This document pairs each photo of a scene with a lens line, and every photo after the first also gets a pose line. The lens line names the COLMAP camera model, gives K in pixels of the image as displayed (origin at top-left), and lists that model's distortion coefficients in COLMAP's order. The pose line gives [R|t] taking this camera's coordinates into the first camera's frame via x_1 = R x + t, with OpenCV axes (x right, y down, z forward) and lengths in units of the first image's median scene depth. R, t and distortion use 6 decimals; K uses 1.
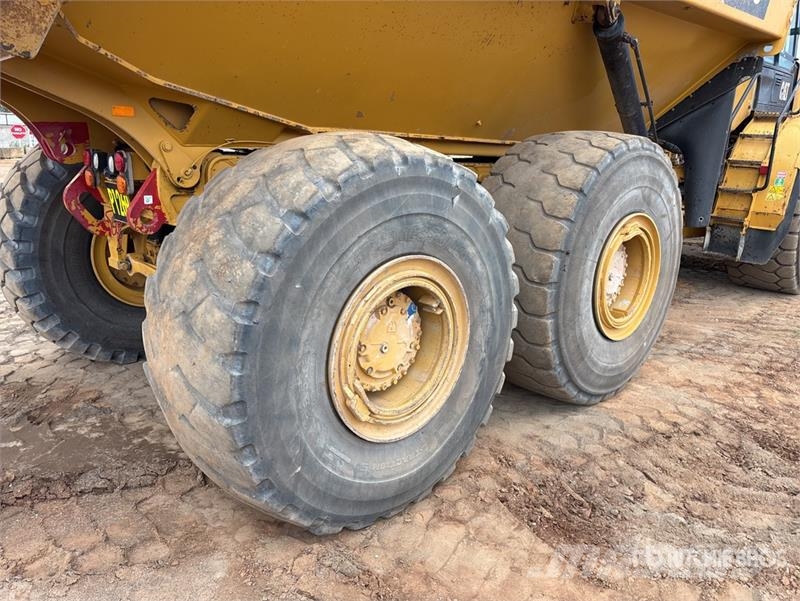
lens RADIAL K [[590.3, 0, 398.9], [0, 590.3, 302.6], [0, 0, 1]] dist [0.045819, -0.042859]
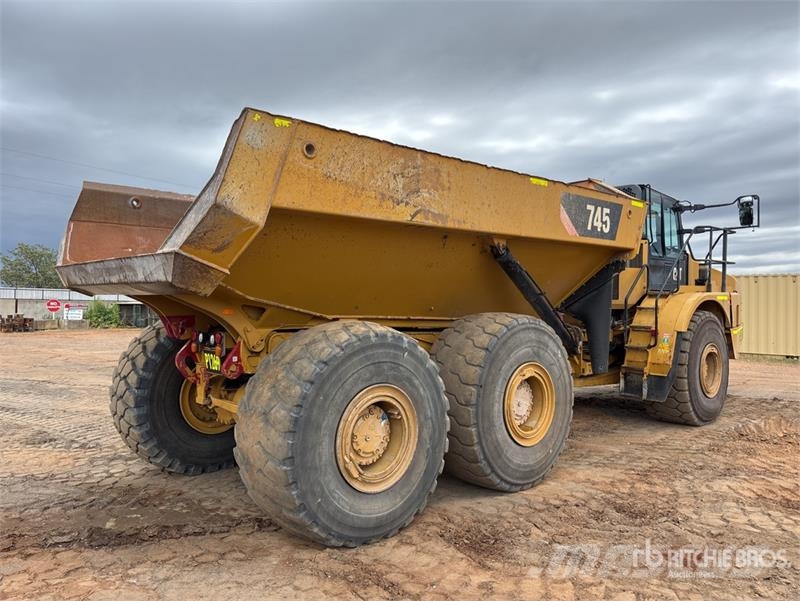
lens RADIAL K [[590.3, 0, 394.7], [0, 590.3, 304.5], [0, 0, 1]] dist [0.045819, -0.042859]
pose [[0.999606, -0.019919, -0.019765, 0.082548], [0.013997, 0.964415, -0.264024, 0.133286], [0.024321, 0.263643, 0.964314, -0.680617]]
